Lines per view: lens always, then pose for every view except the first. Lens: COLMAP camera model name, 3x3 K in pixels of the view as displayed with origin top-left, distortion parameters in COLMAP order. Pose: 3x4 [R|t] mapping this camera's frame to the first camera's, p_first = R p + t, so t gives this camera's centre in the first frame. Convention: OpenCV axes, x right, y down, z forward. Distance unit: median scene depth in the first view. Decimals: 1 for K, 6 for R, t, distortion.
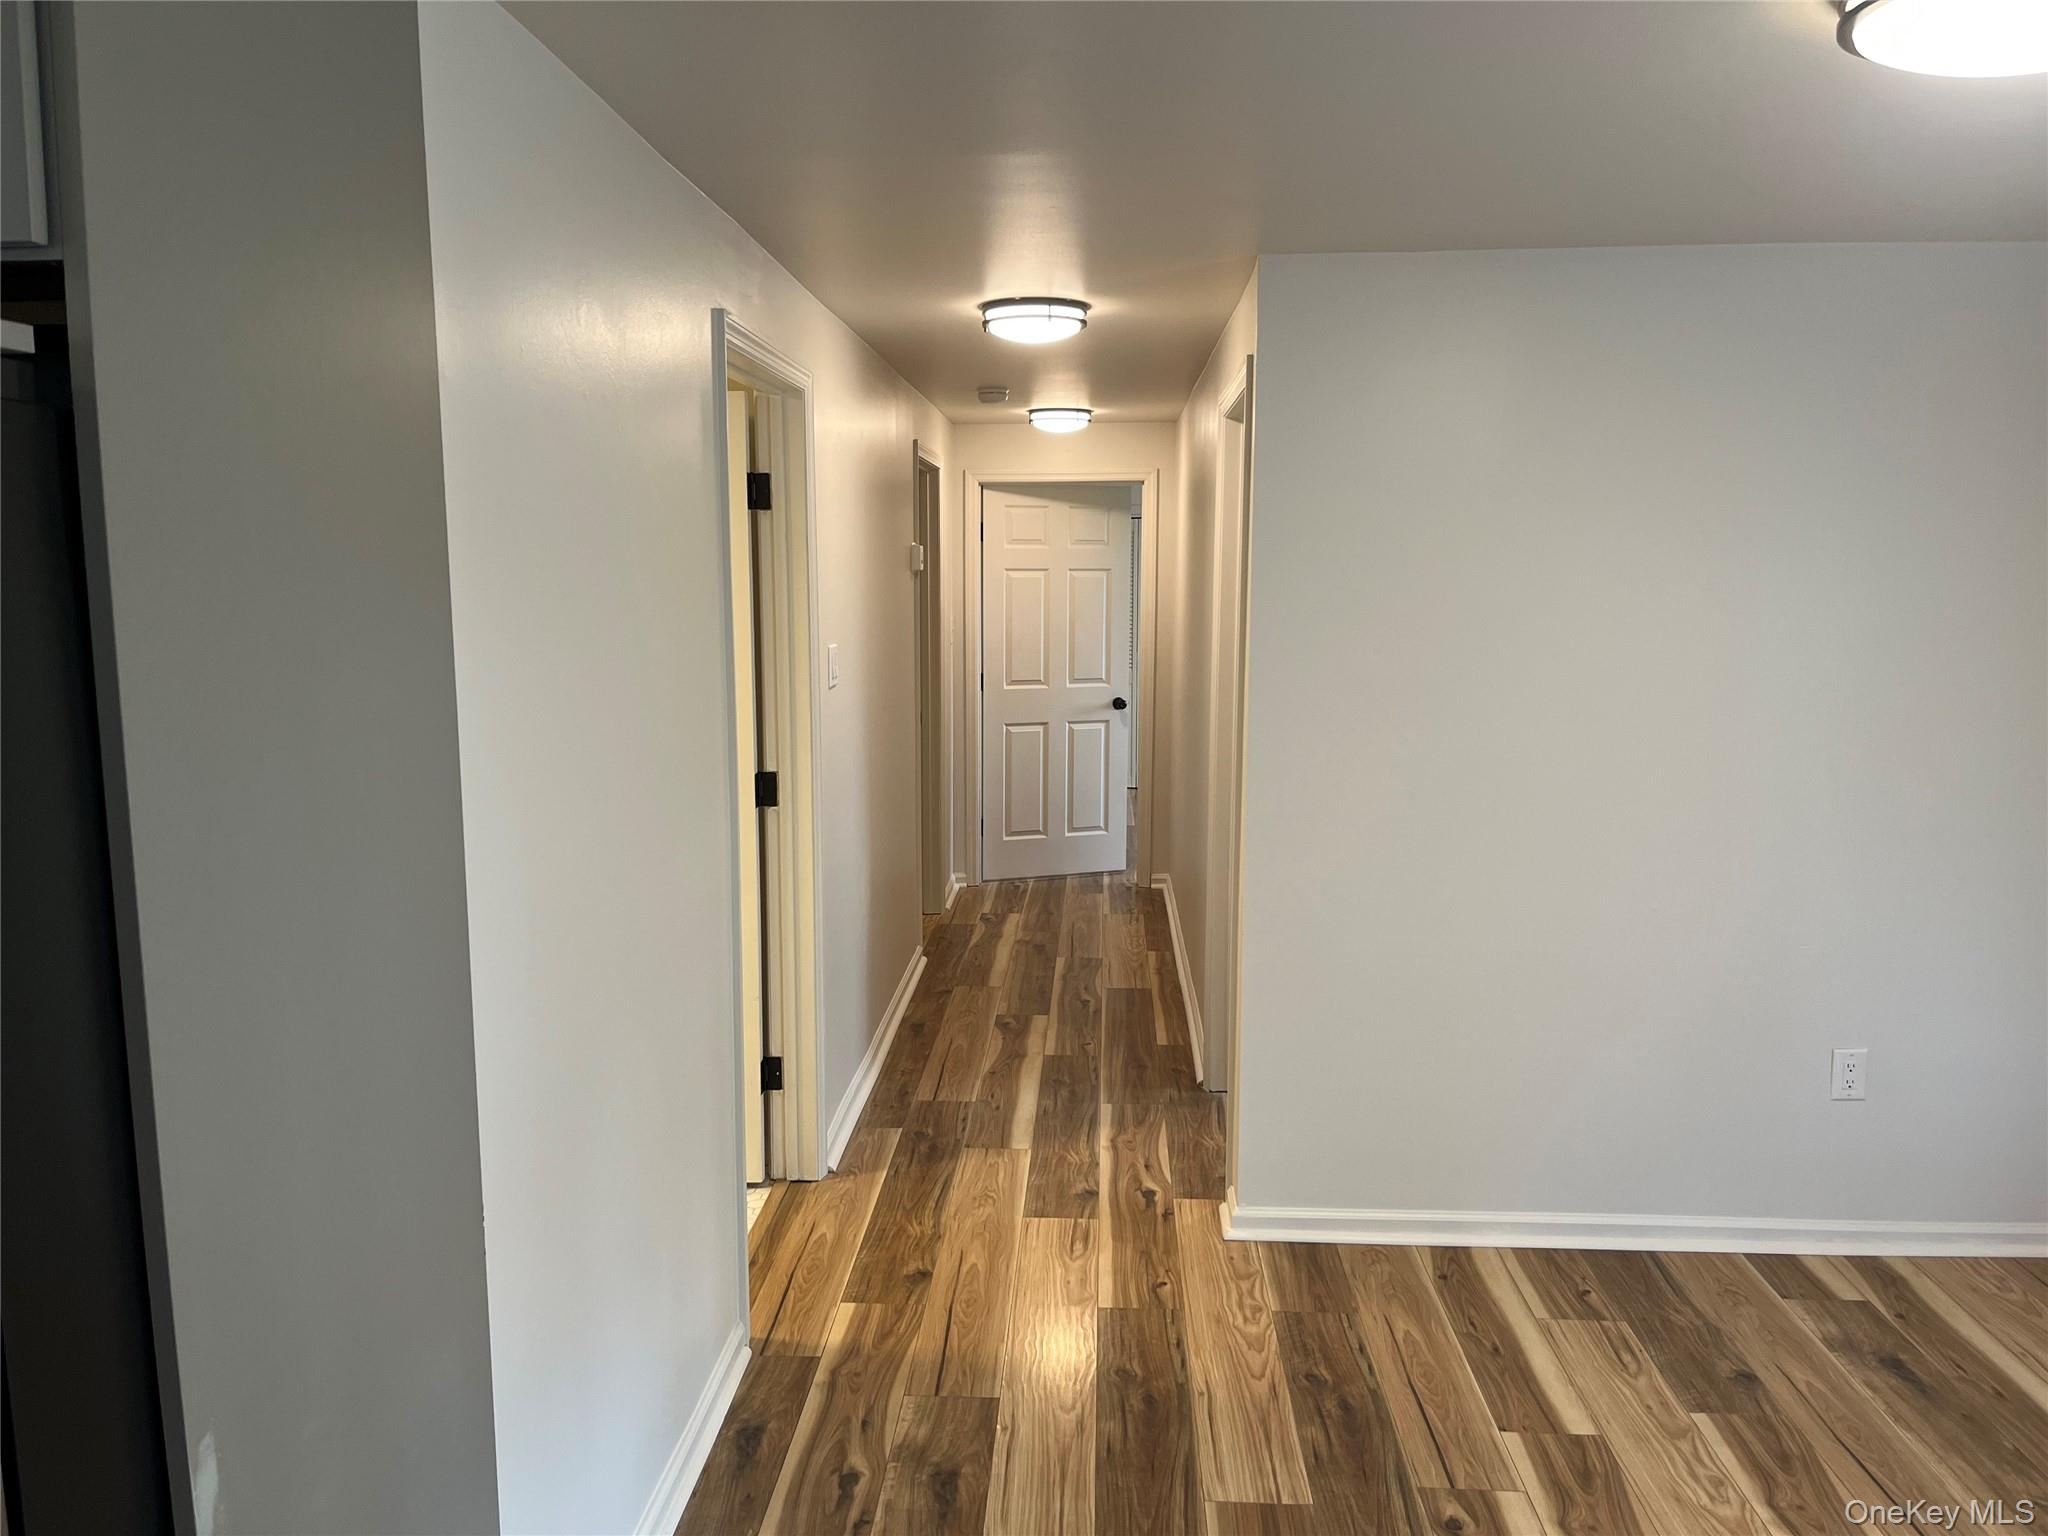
lens RADIAL K [[1526.4, 0, 1024.0], [0, 1526.4, 768.0], [0, 0, 1]] dist [0.075281, -0.109677]
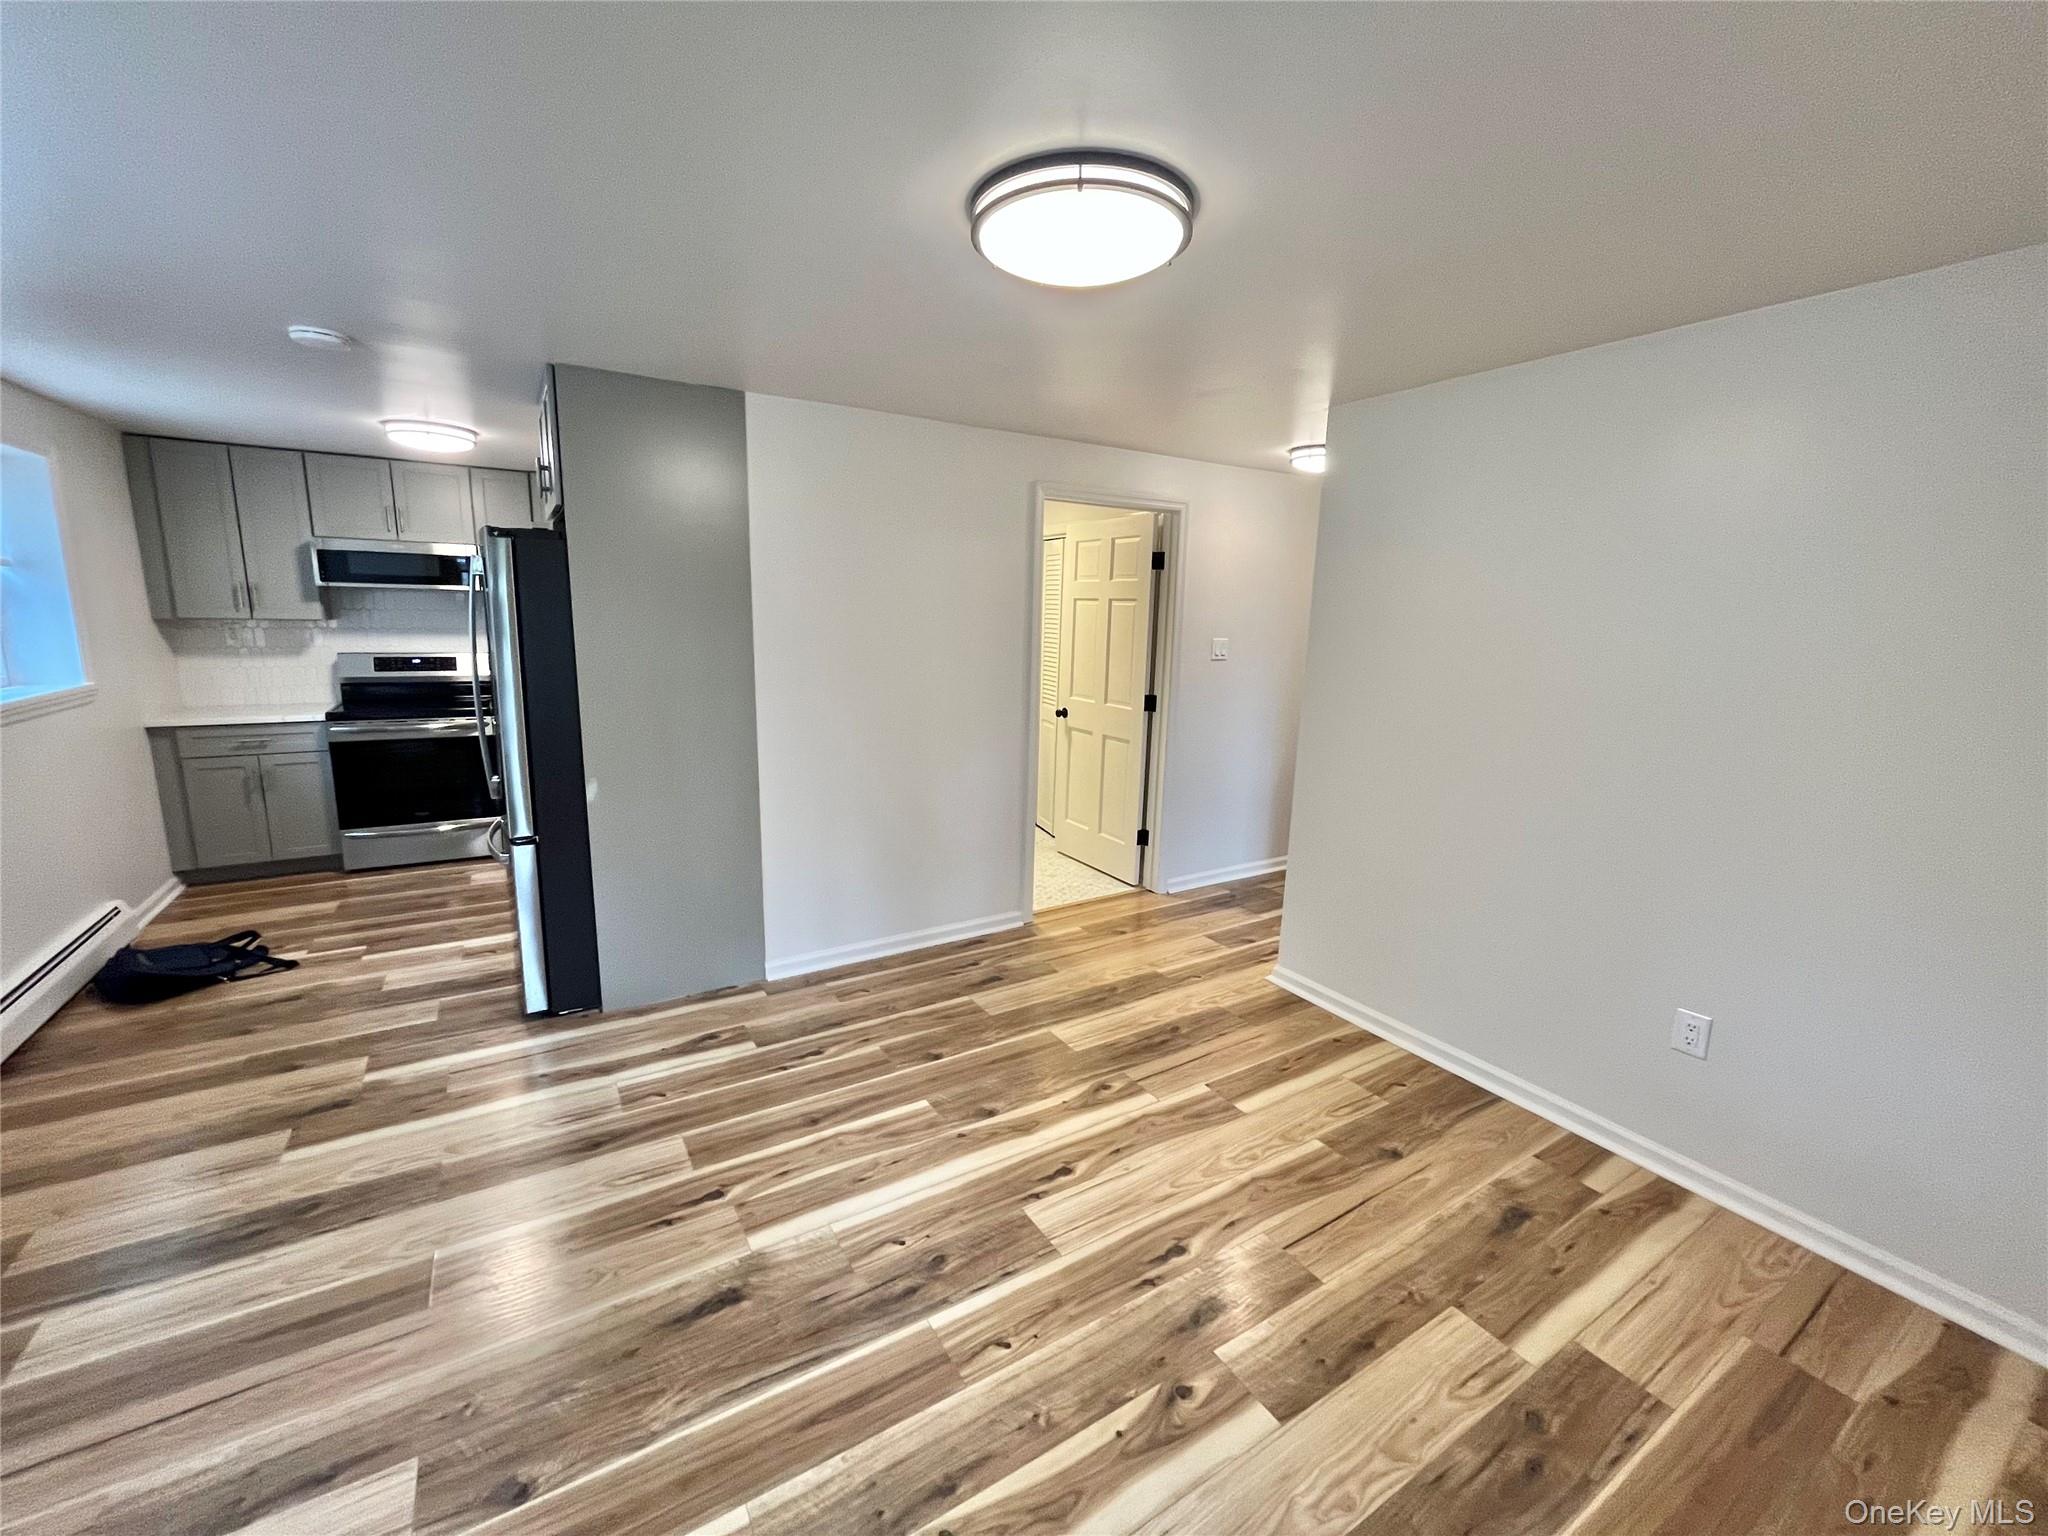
lens RADIAL K [[828.9, 0, 1024.0], [0, 828.9, 768.0], [0, 0, 1]] dist [0.000428, -0.000242]
pose [[0.576135, 0.171187, -0.799227, 0.814782], [-0.123923, 0.984812, 0.121606, -0.018033], [0.807905, 0.028981, 0.588599, 0.238519]]
